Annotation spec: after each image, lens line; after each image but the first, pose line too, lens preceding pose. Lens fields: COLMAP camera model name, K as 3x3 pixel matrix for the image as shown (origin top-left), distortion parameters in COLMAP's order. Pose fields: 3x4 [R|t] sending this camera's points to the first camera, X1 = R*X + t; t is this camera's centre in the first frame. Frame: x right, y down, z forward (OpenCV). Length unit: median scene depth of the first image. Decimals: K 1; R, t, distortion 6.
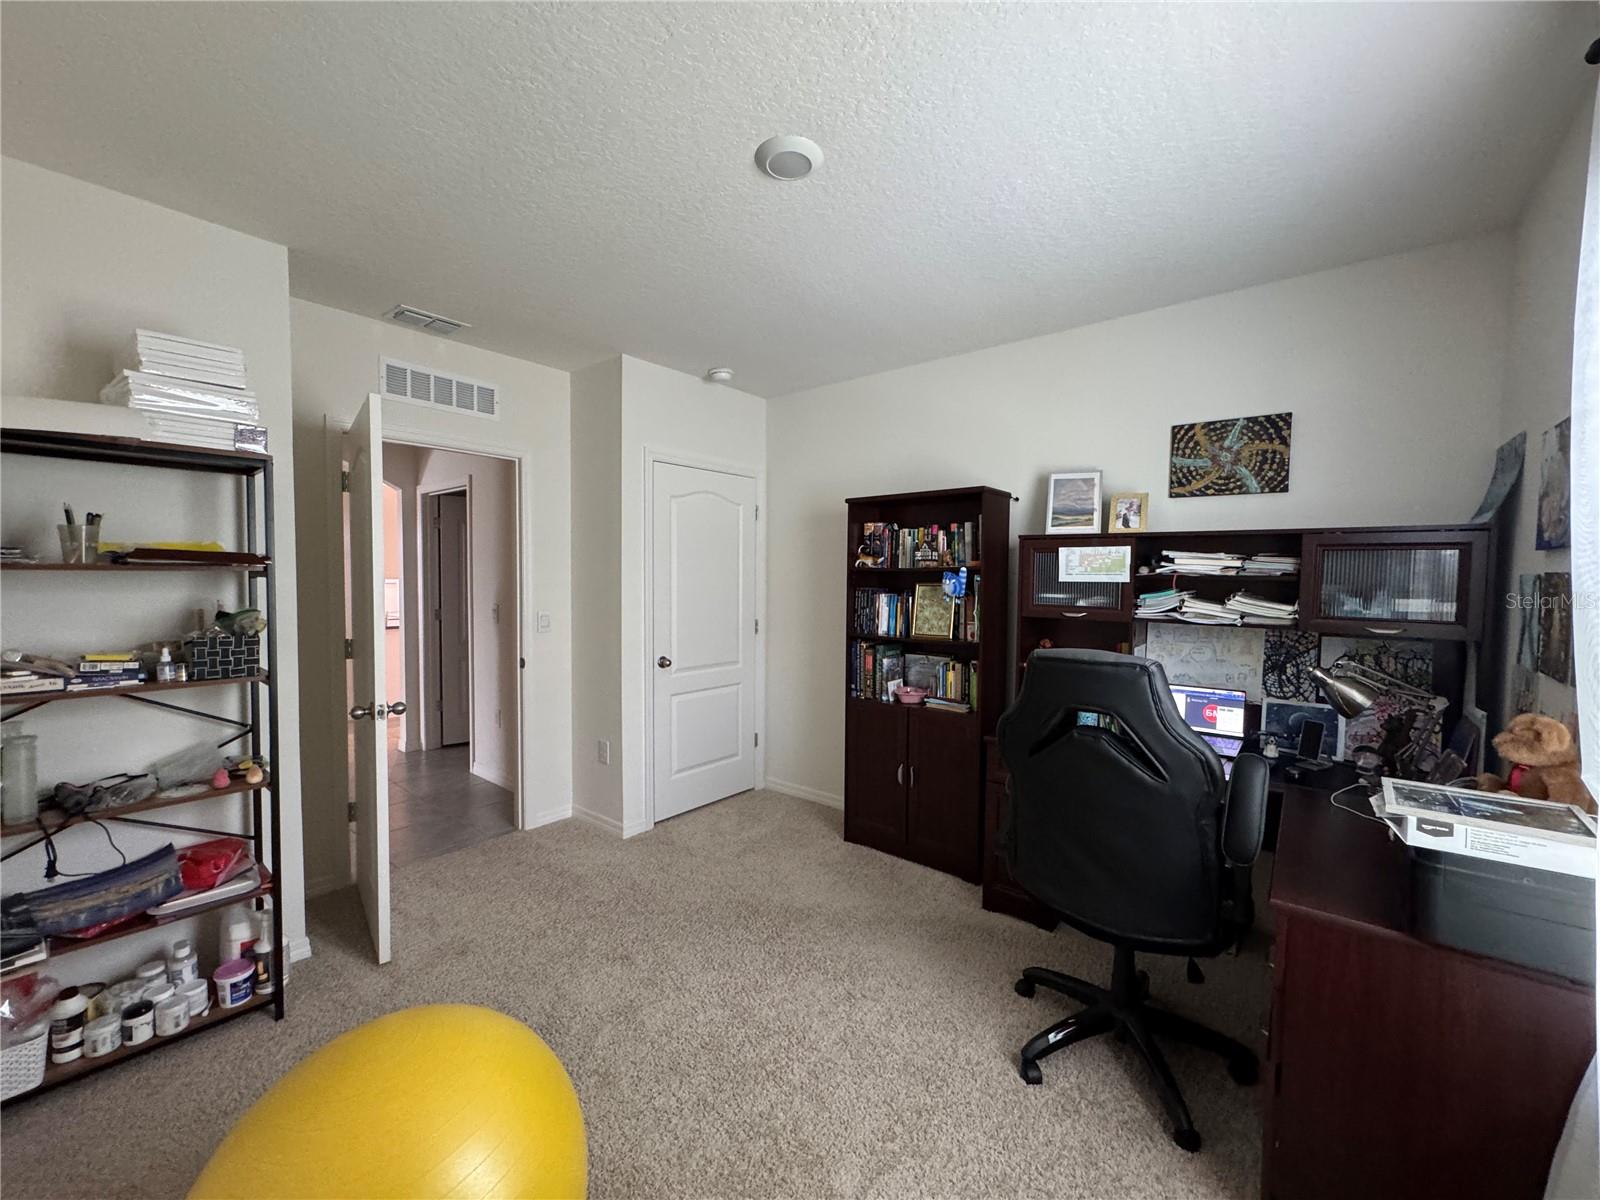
lens RADIAL K [[639.6, 0, 803.1], [0, 639.6, 603.7], [0, 0, 1]] dist [-0.000695, -0.000750]
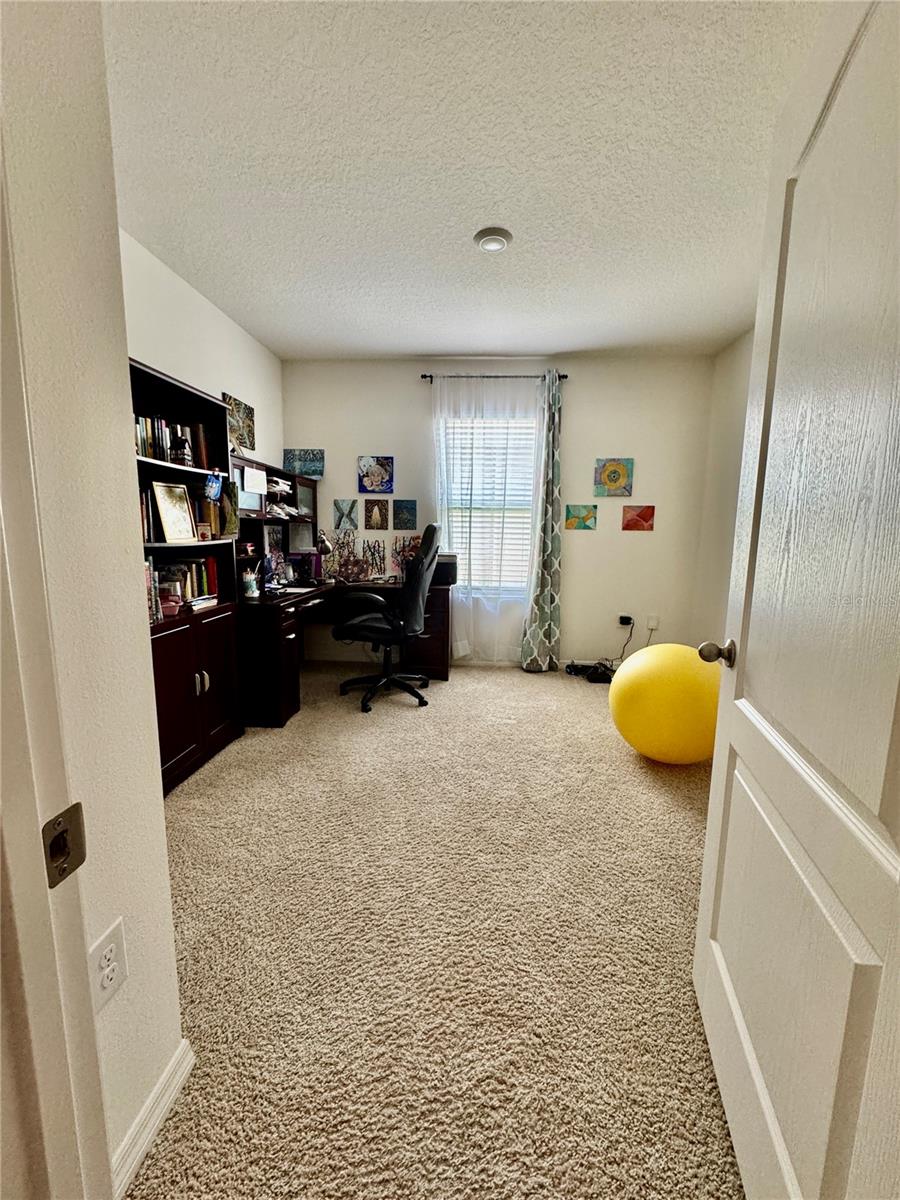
lens RADIAL K [[479.7, 0, 454.1], [0, 479.7, 601.6], [0, 0, 1]] dist [-0.000695, -0.000750]
pose [[-0.563125, -0.138552, 0.814674, -0.746244], [0.010301, 0.984591, 0.174570, 0.024186], [-0.826307, 0.106696, -0.553021, 1.234117]]
